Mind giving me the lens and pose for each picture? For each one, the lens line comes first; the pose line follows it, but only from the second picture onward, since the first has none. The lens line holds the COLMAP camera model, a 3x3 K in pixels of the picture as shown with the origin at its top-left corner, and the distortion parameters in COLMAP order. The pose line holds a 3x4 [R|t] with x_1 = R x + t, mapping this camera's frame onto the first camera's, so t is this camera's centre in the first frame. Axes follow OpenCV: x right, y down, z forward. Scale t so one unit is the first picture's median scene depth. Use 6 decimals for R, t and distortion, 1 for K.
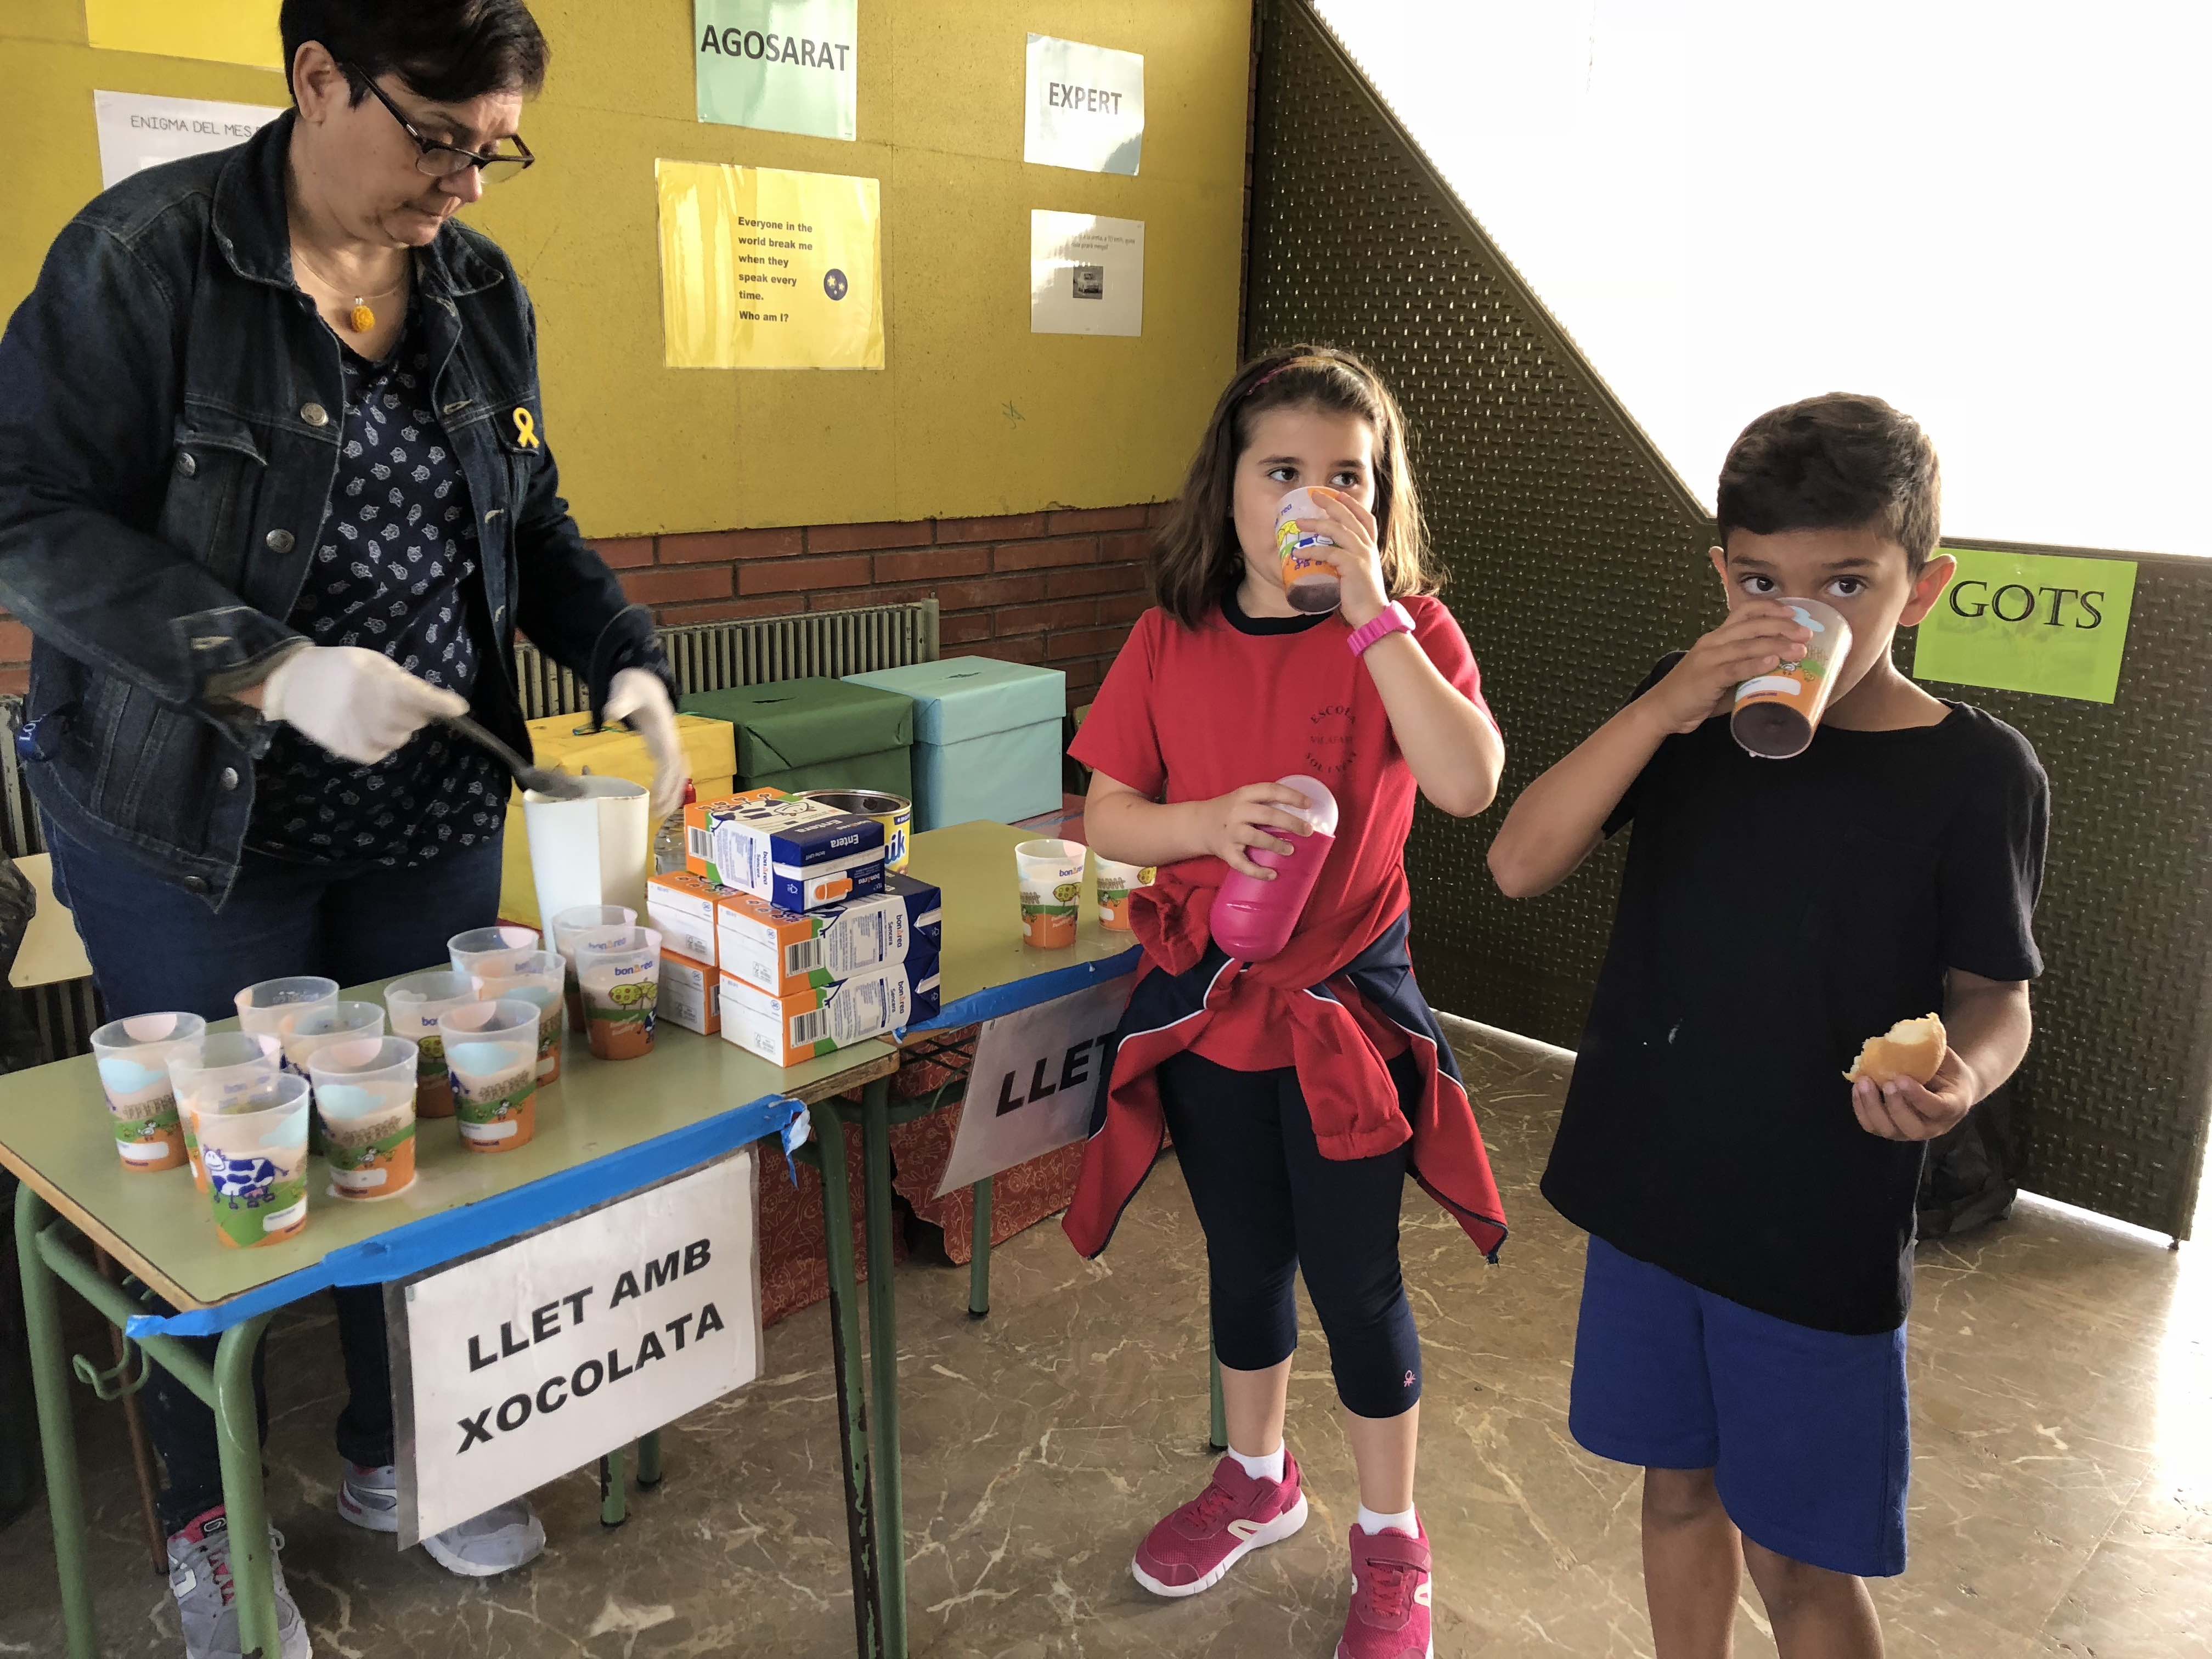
lens RADIAL K [[1815.8, 0, 1109.1], [0, 1815.8, 805.7], [0, 0, 1]] dist [0.049163, -0.051868]
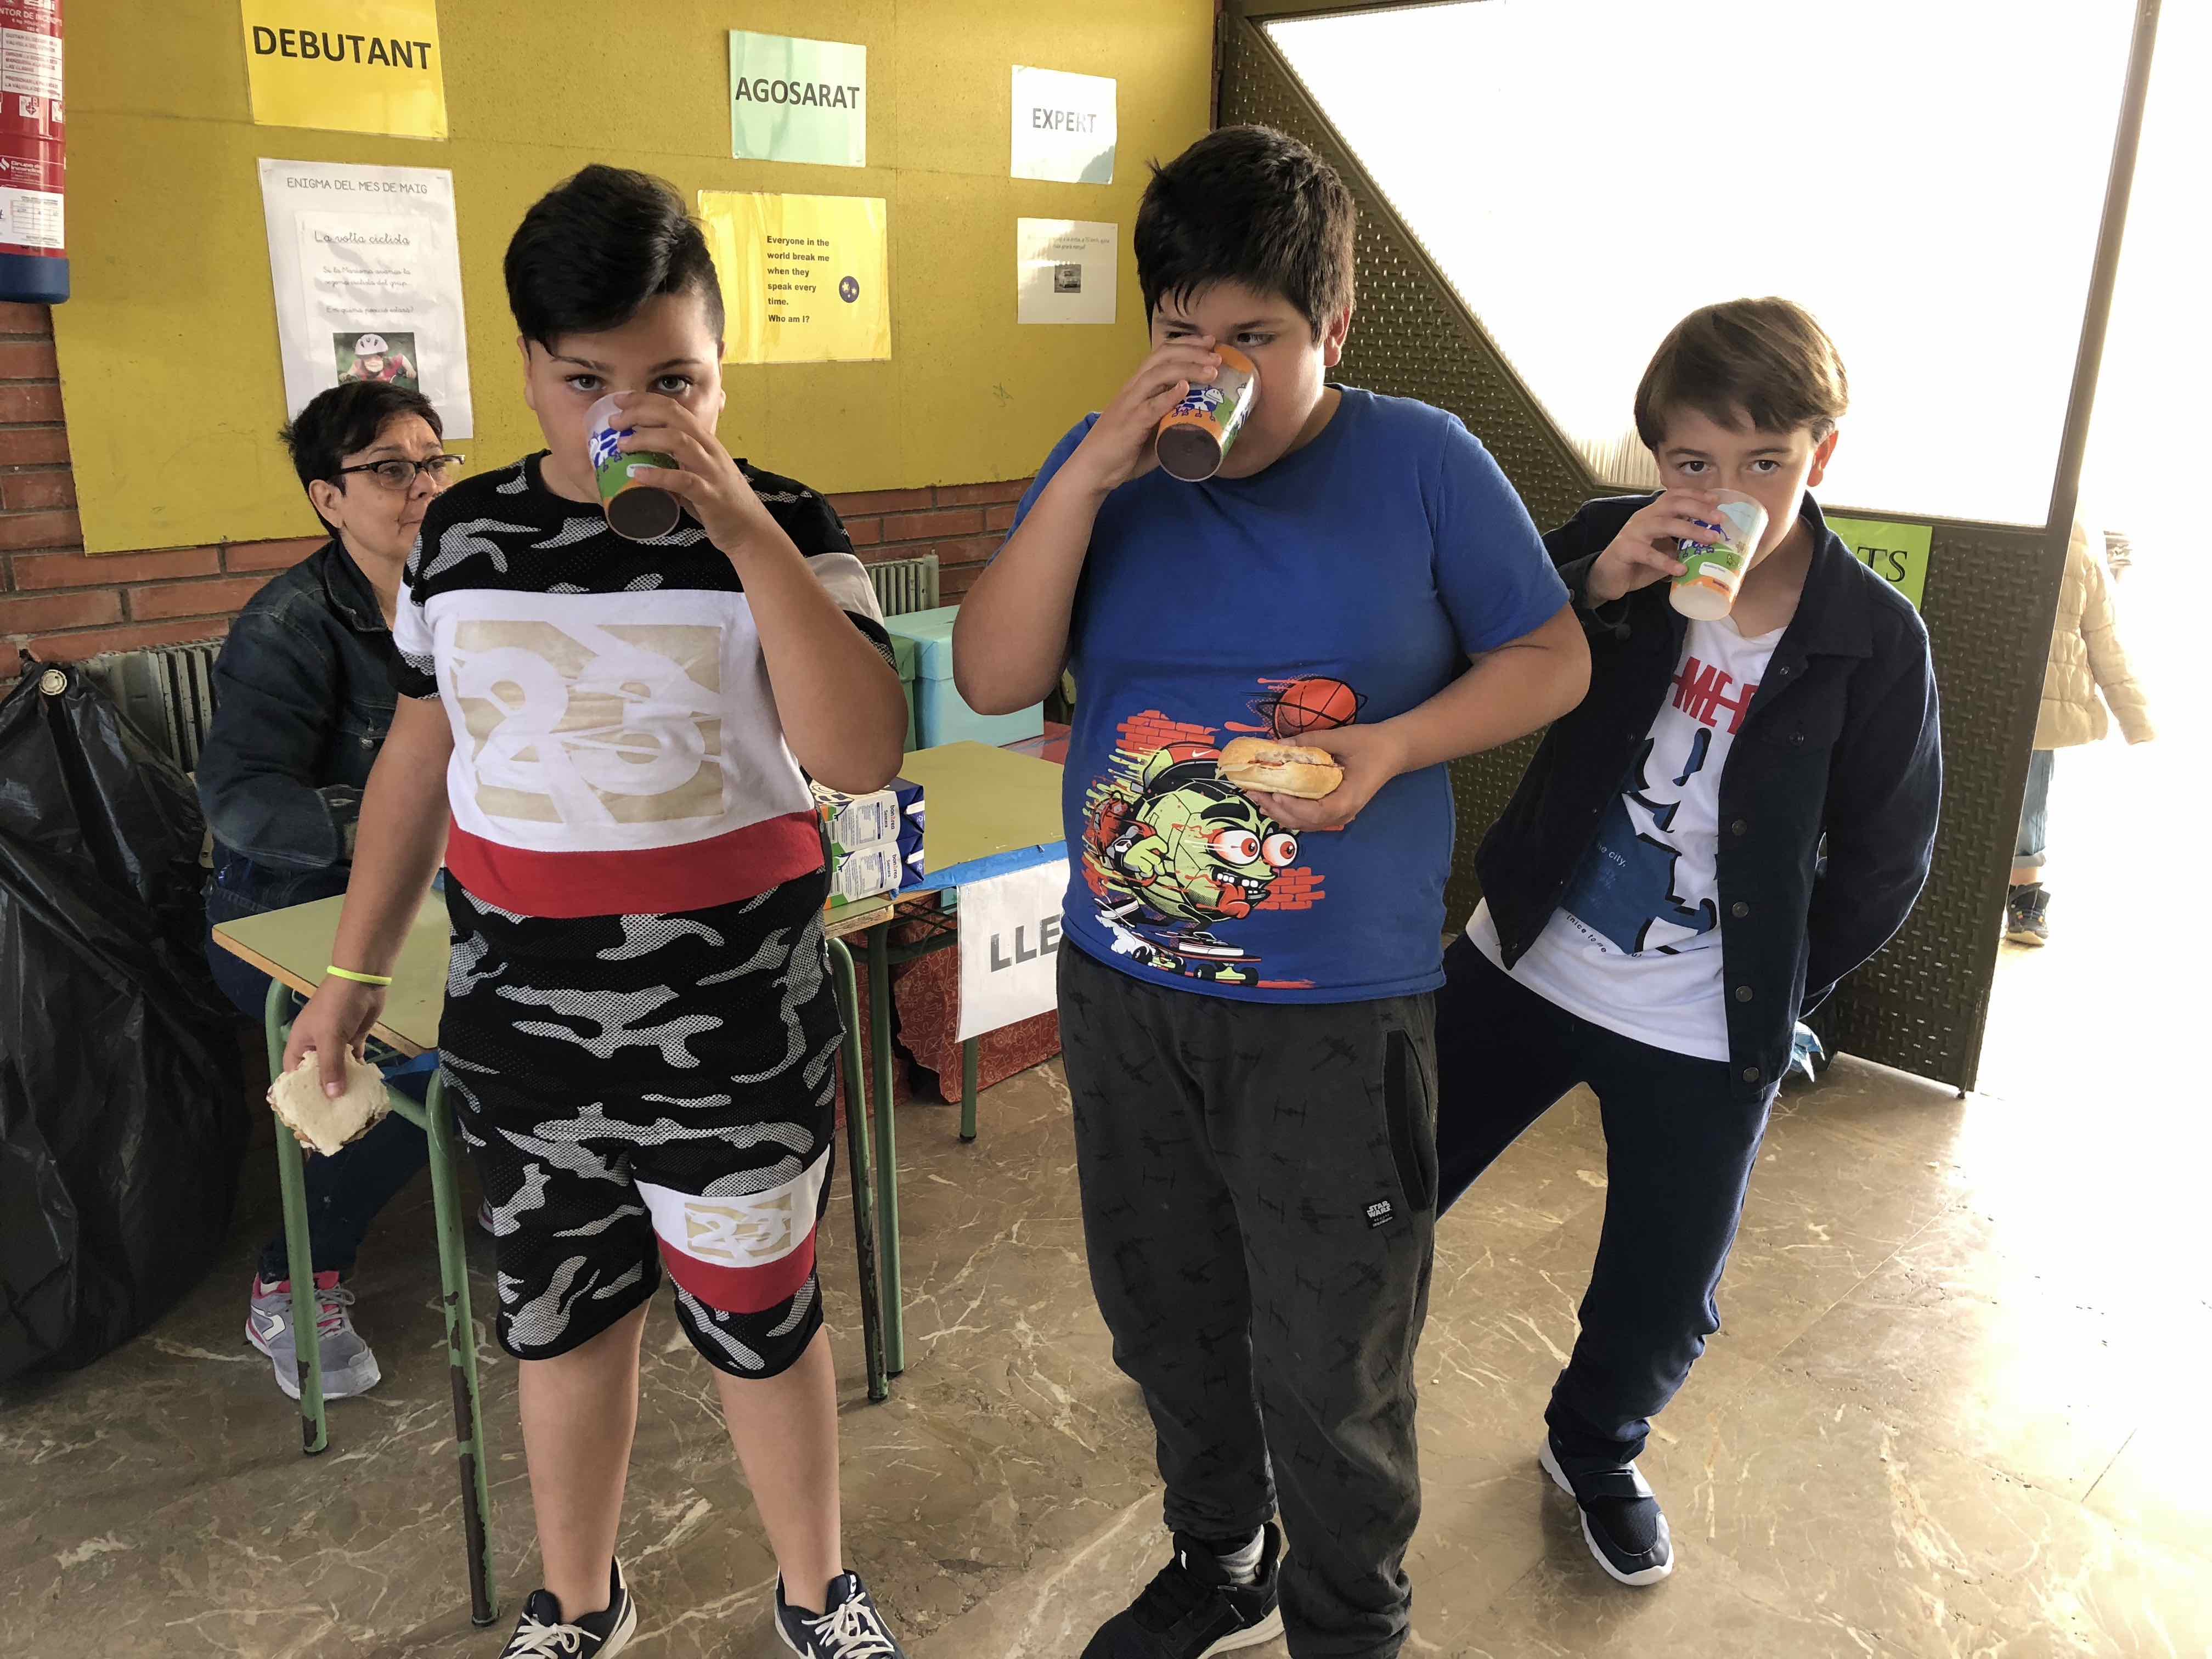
lens RADIAL K [[1815.8, 0, 1101.8], [0, 1815.8, 803.2], [0, 0, 1]] dist [0.049163, -0.051868]
pose [[0.999860, 0.000859, -0.016684, 0.039950], [-0.000284, 0.999406, 0.034453, 0.007400], [0.016704, -0.034443, 0.999267, -0.224066]]
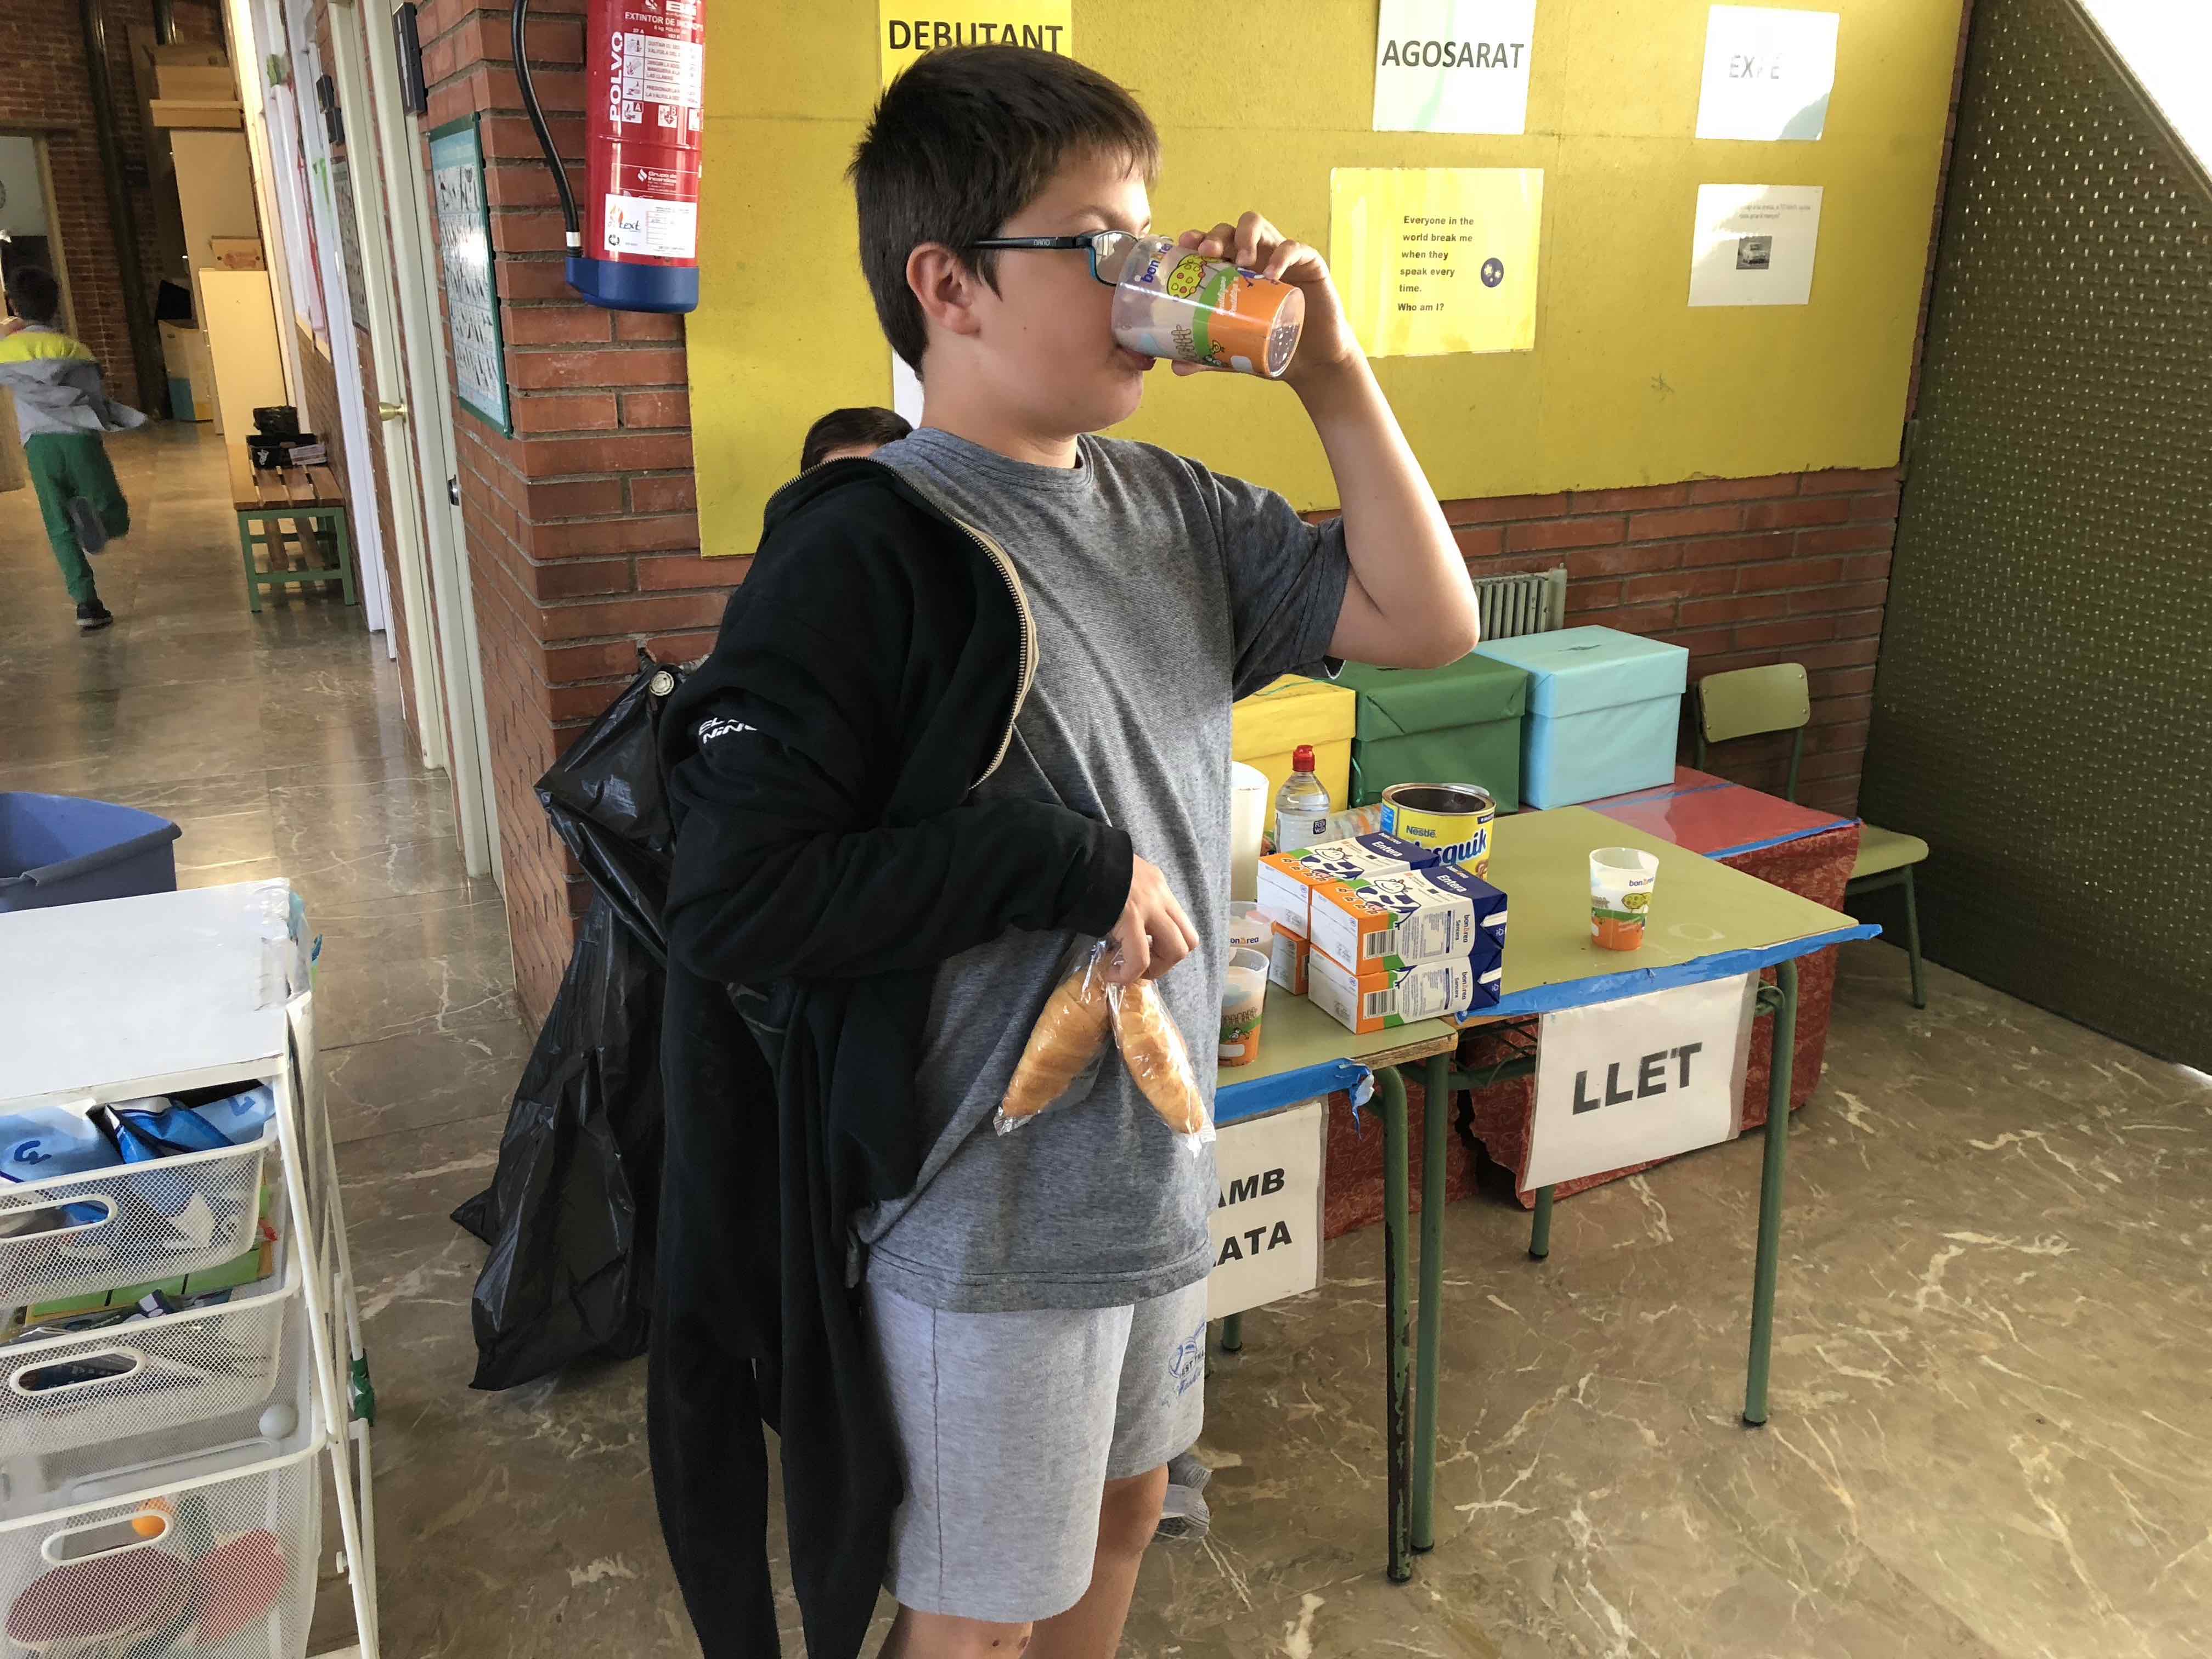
lens RADIAL K [[1815.8, 0, 1092.0], [0, 1815.8, 797.8], [0, 0, 1]] dist [0.049163, -0.051868]
pose [[0.932642, 0.089070, -0.349637, 0.036612], [-0.069009, 0.995196, 0.069445, -0.048512], [0.354143, -0.040640, 0.934308, -0.095446]]
